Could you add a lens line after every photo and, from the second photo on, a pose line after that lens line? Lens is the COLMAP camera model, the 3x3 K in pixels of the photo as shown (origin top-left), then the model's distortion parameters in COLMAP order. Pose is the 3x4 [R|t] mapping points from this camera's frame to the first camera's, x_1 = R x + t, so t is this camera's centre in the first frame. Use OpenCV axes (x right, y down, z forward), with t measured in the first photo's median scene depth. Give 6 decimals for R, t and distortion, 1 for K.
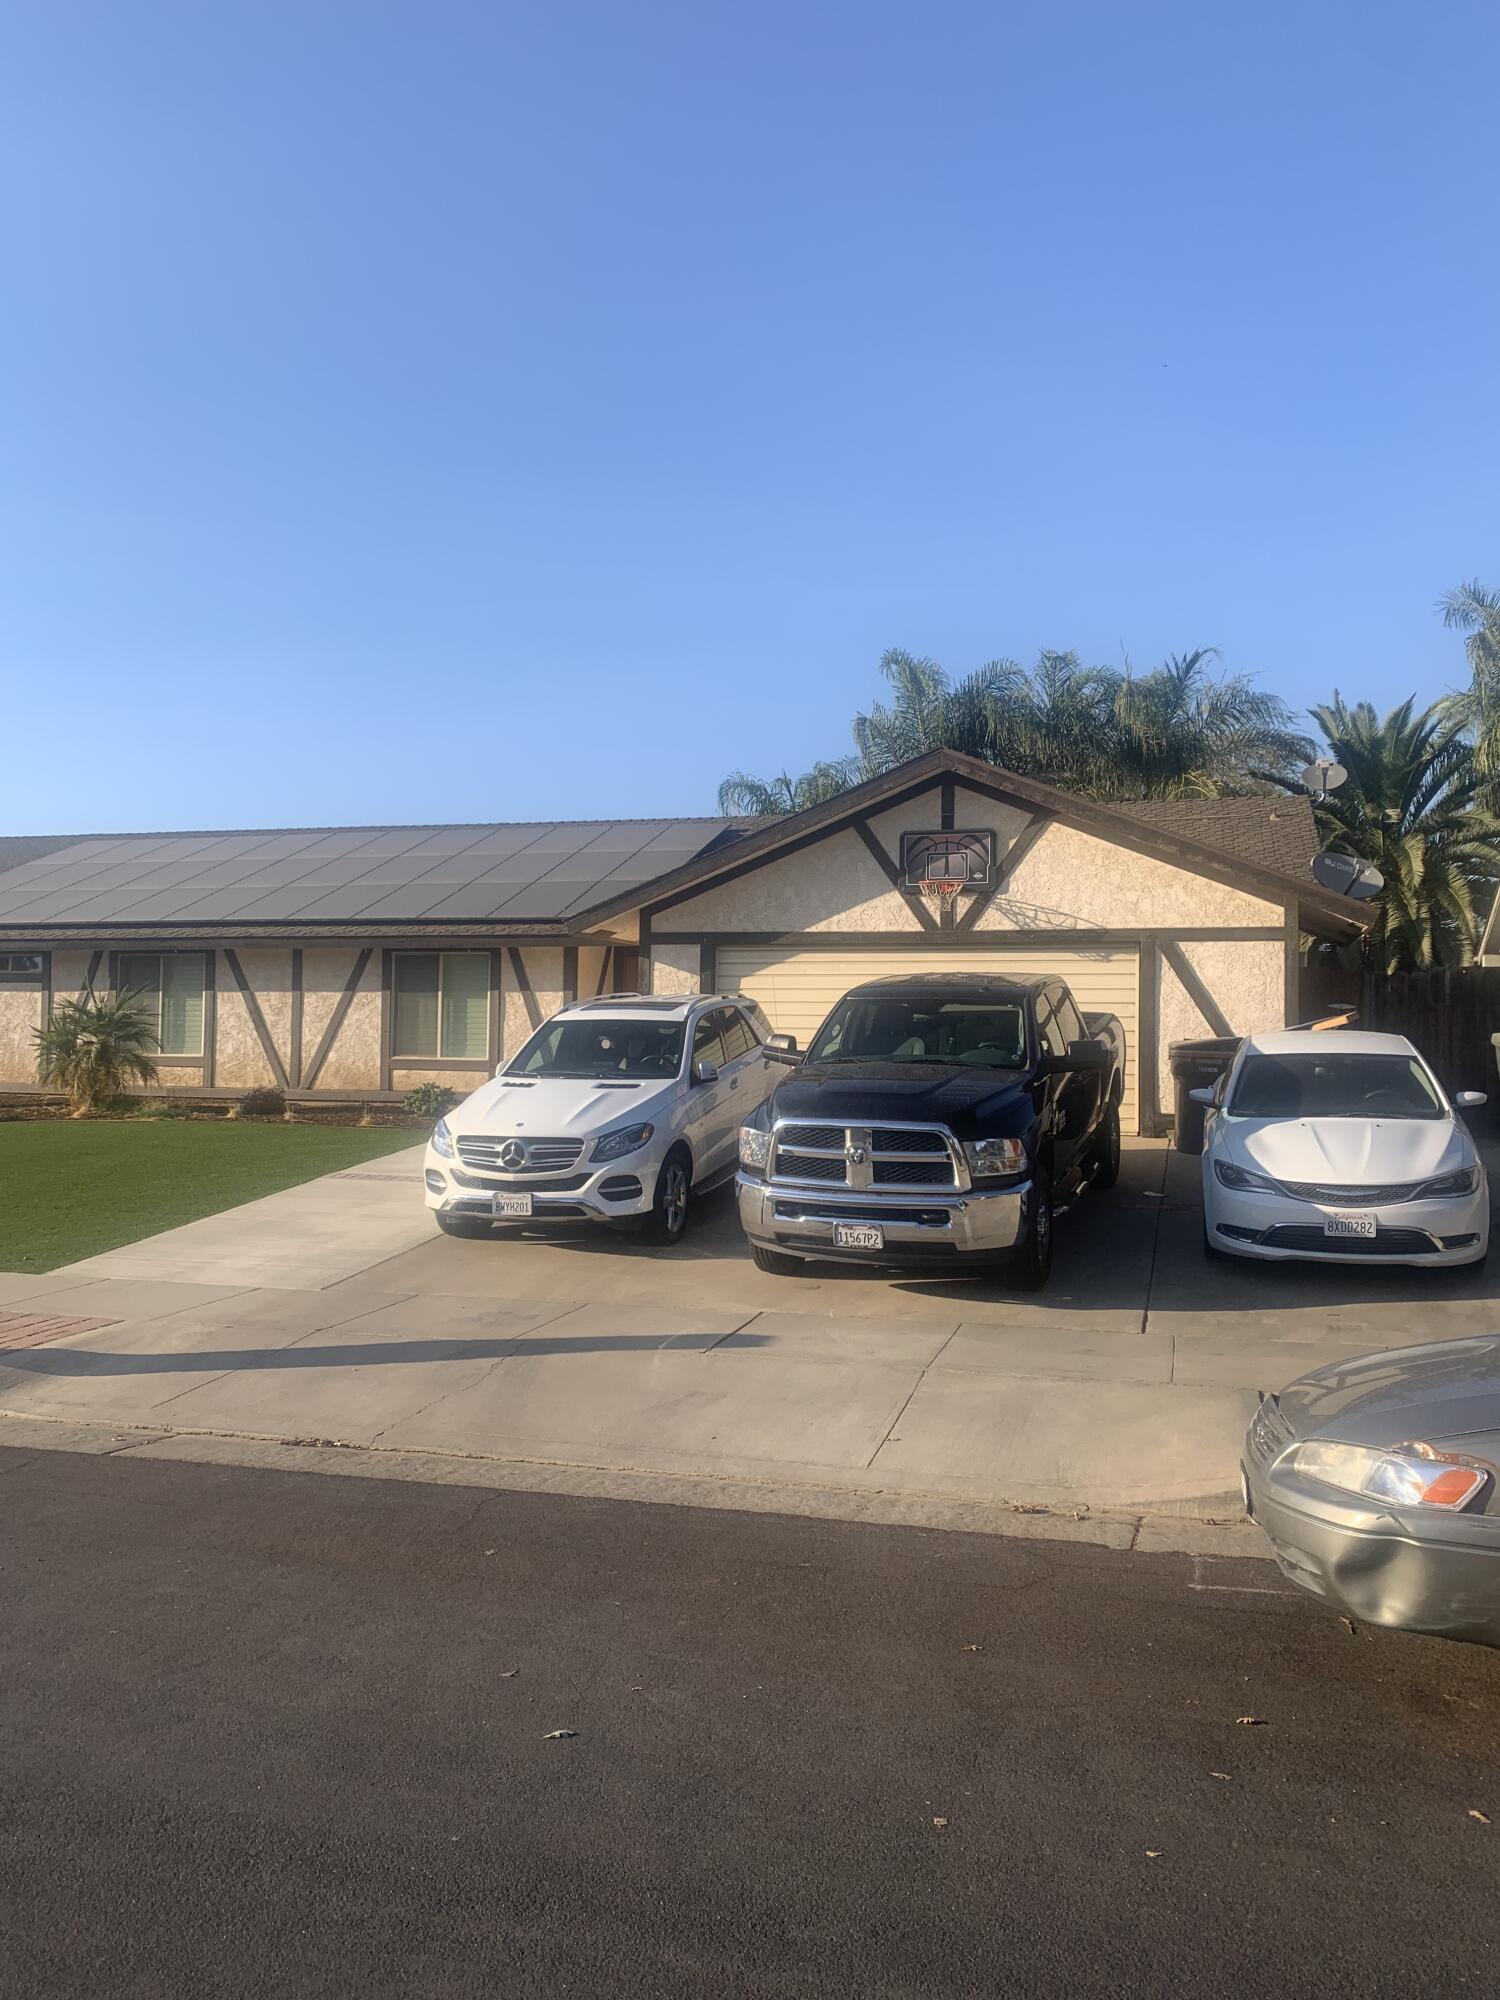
lens RADIAL K [[1531.7, 0, 752.2], [0, 1531.7, 949.8], [0, 0, 1]] dist [0.048871, -0.052863]
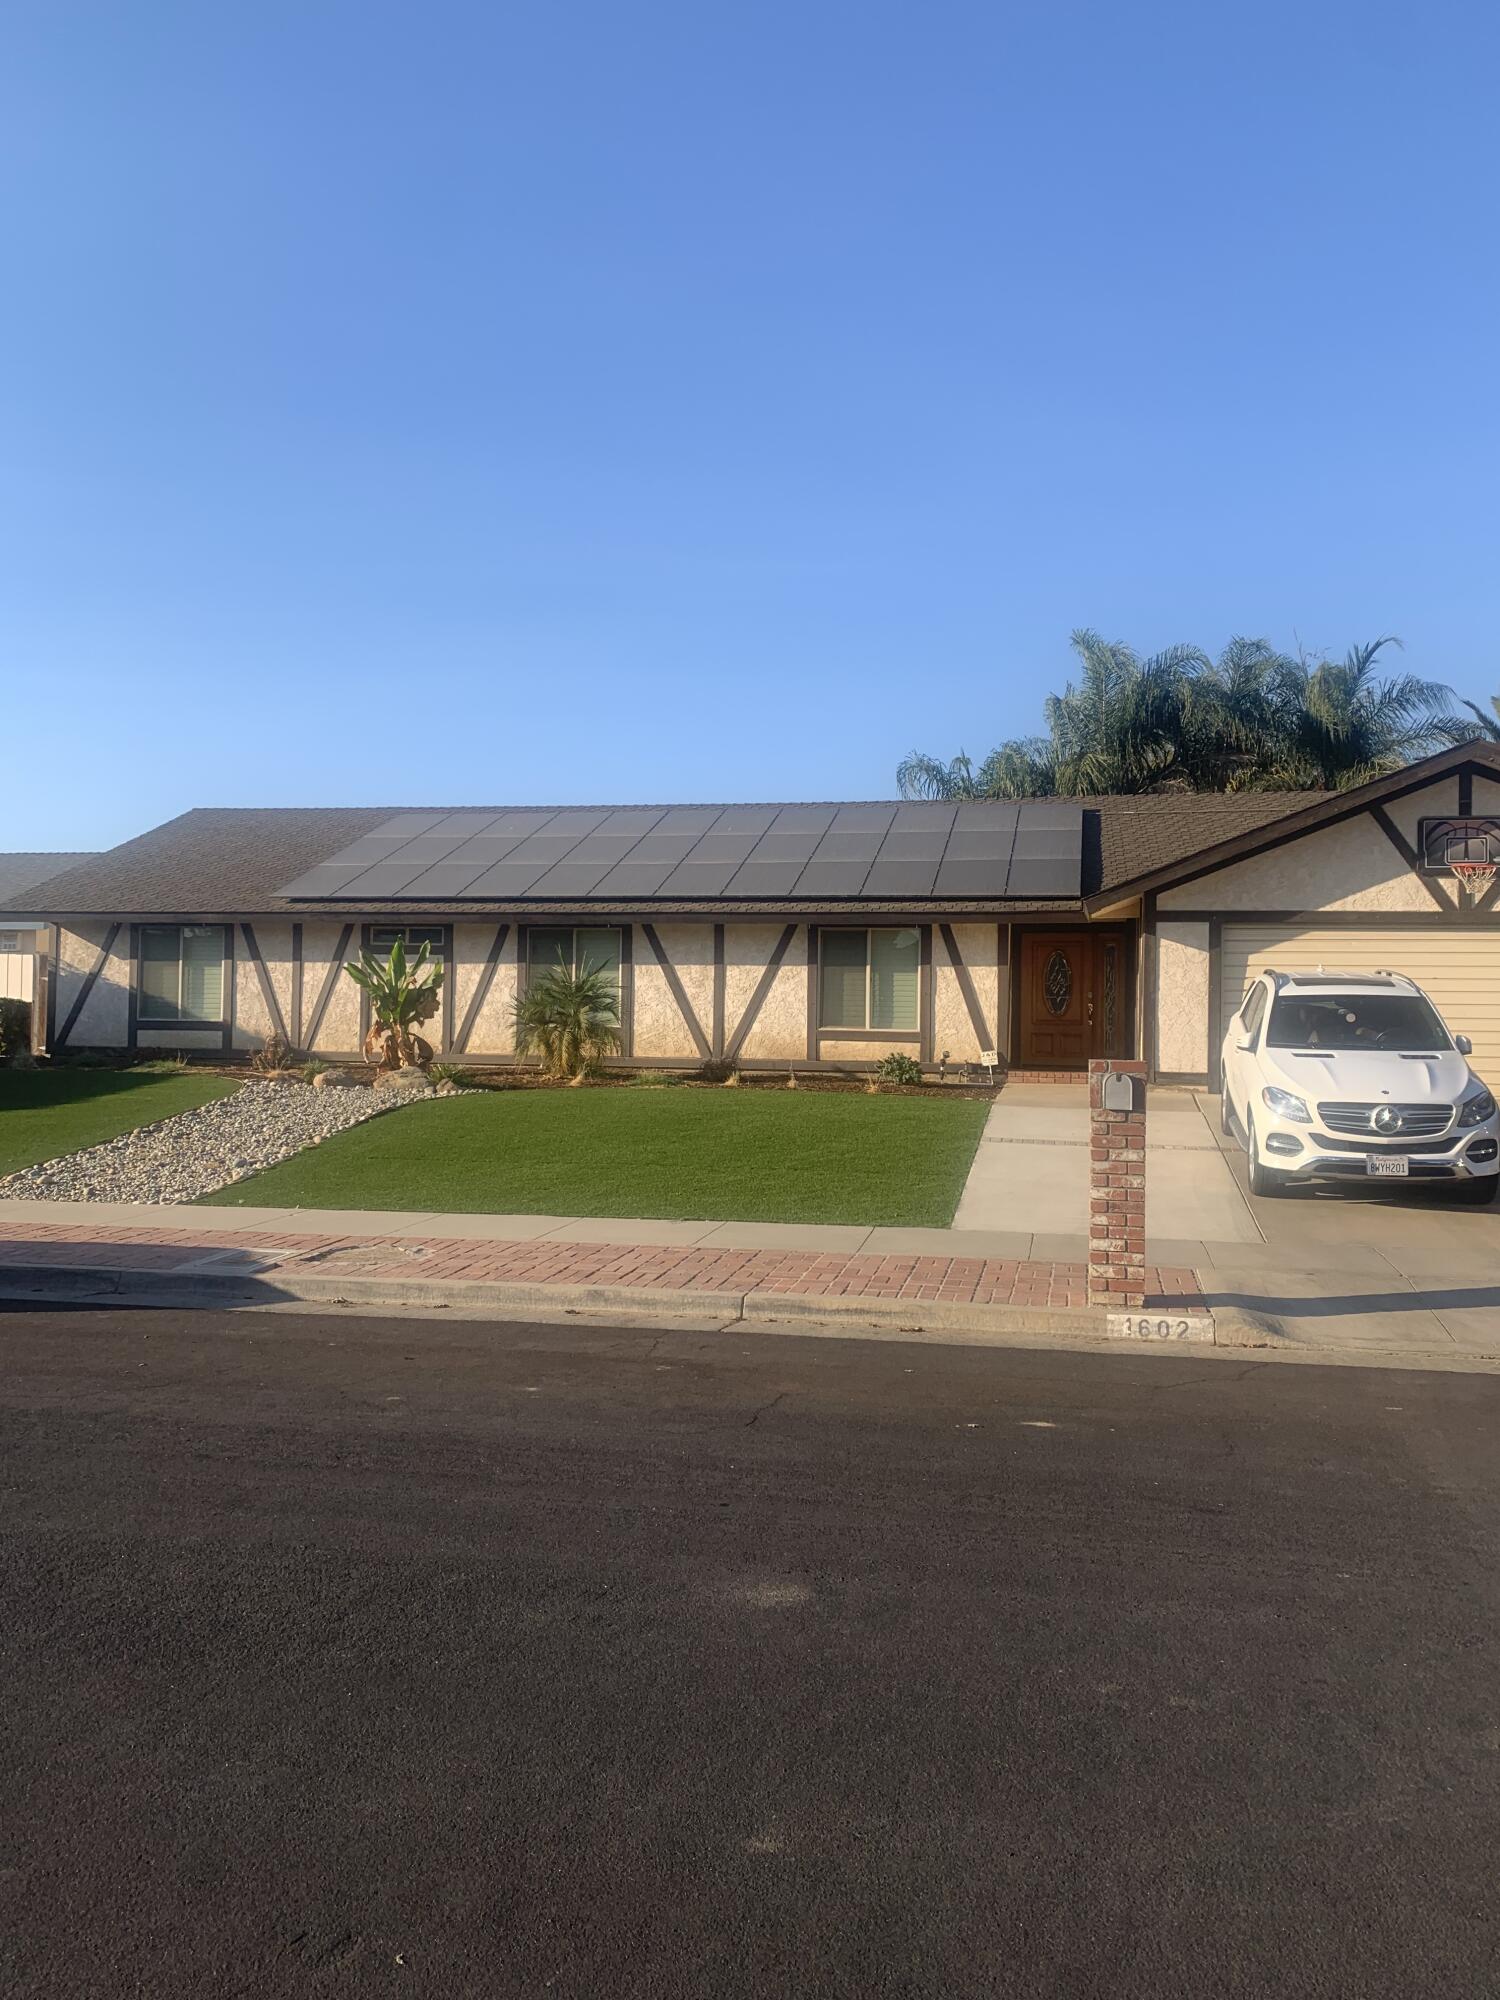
lens RADIAL K [[1531.7, 0, 738.3], [0, 1531.7, 989.5], [0, 0, 1]] dist [0.048871, -0.052863]
pose [[0.996492, 0.002919, 0.083635, -0.369369], [-0.006658, 0.998989, 0.044464, -0.002010], [-0.083420, -0.044865, 0.995504, -0.022634]]
